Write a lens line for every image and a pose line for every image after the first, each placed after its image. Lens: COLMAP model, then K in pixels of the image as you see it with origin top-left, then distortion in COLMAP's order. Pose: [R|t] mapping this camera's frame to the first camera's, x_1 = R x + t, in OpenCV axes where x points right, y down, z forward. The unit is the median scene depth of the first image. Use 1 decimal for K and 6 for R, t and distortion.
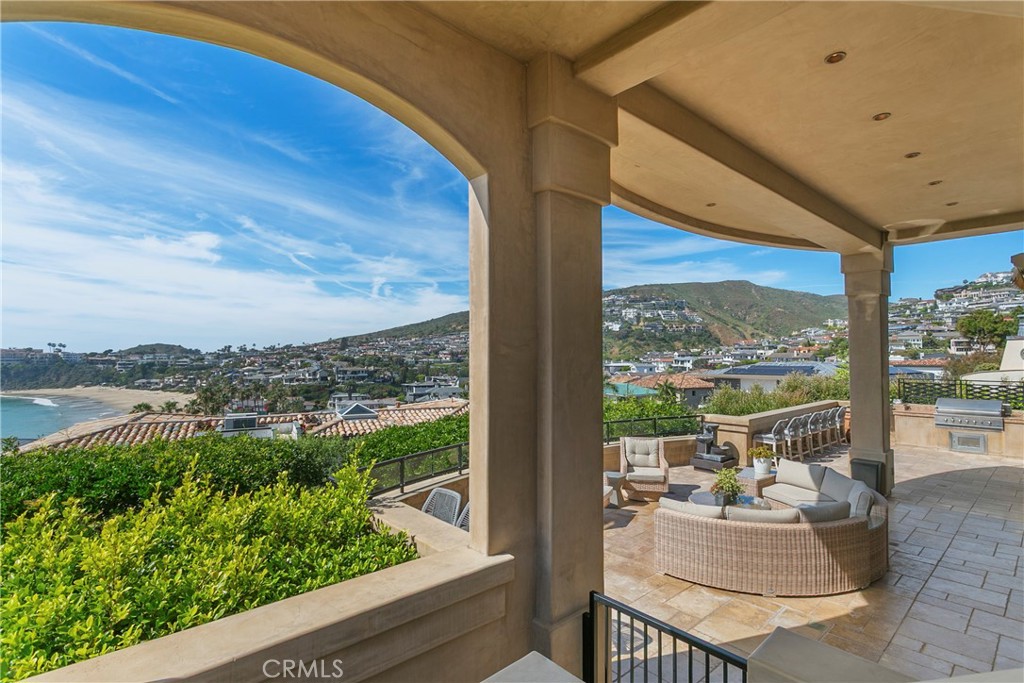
lens RADIAL K [[500.2, 0, 503.8], [0, 500.2, 345.9], [0, 0, 1]] dist [-0.016546, 0.007370]
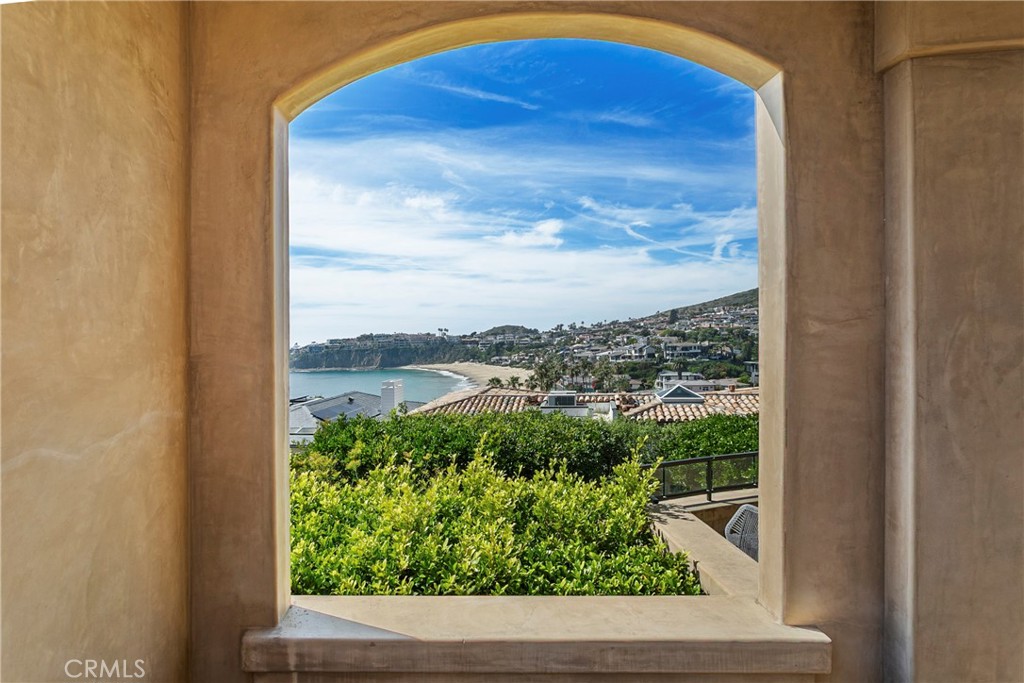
lens RADIAL K [[500.2, 0, 570.1], [0, 500.2, 321.9], [0, 0, 1]] dist [-0.016546, 0.007370]
pose [[0.710595, -0.024080, -0.703189, 0.223352], [0.052255, 0.998460, 0.018615, -0.026605], [0.701658, -0.049973, 0.710759, 0.276640]]
